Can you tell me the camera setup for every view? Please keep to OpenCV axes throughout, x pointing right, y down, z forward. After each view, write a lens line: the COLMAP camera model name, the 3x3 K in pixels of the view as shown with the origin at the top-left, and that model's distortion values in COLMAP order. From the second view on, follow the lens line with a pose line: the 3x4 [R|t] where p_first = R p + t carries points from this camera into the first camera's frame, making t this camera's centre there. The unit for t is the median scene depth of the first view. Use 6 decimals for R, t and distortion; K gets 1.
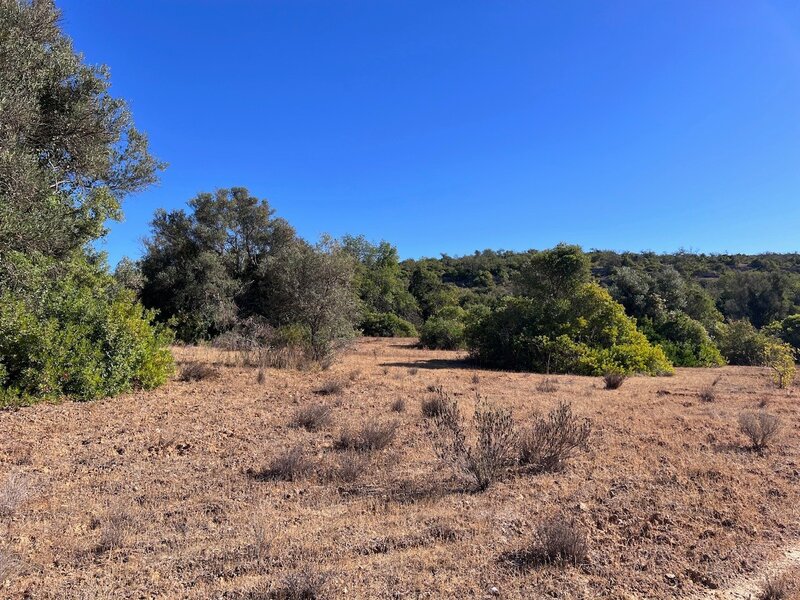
lens RADIAL K [[594.5, 0, 407.2], [0, 594.5, 293.4], [0, 0, 1]] dist [0.061359, -0.071646]
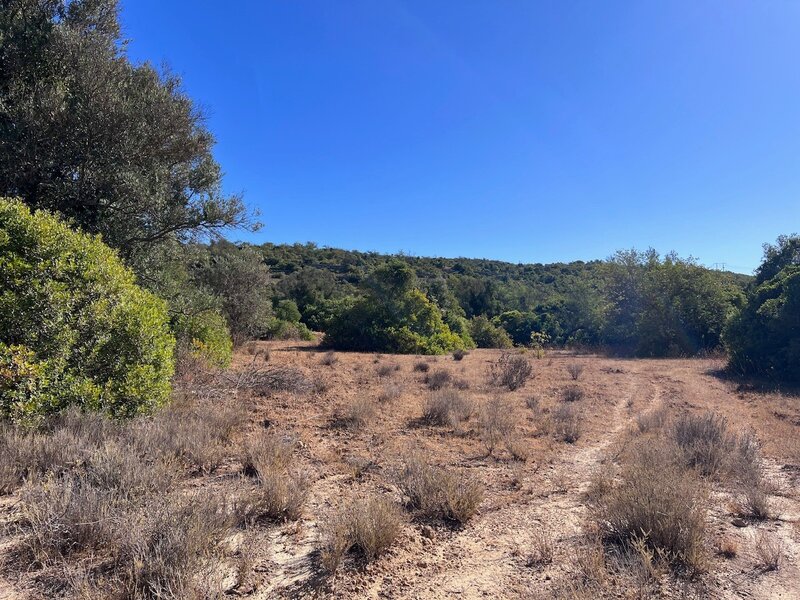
lens RADIAL K [[594.5, 0, 392.2], [0, 594.5, 280.8], [0, 0, 1]] dist [0.061359, -0.071646]
pose [[0.906430, 0.034965, 0.420907, -0.373946], [-0.032637, 0.999386, -0.012734, -0.020000], [-0.421093, -0.002195, 0.907015, -0.273377]]
